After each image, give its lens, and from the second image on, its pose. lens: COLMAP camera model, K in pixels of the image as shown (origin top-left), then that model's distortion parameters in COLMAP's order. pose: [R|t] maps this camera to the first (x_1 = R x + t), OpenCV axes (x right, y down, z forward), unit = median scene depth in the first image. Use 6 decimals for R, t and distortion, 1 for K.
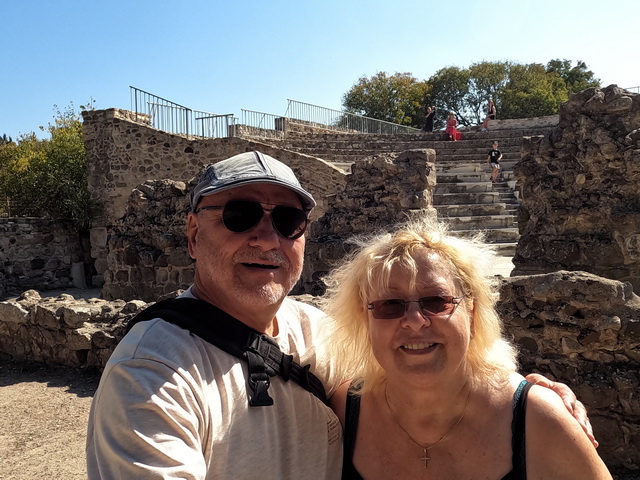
lens RADIAL K [[605.5, 0, 320.0], [0, 605.5, 240.0], [0, 0, 1]] dist [-0.010098, -0.009560]
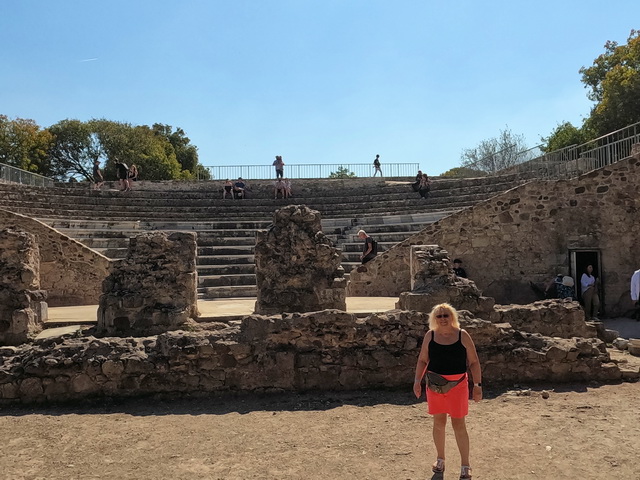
lens RADIAL K [[605.5, 0, 320.0], [0, 605.5, 240.0], [0, 0, 1]] dist [-0.010098, -0.009560]
pose [[0.773880, 0.030093, 0.632616, -0.523856], [0.011247, 0.998060, -0.061234, -0.034034], [-0.633232, 0.054503, 0.772041, -0.361771]]
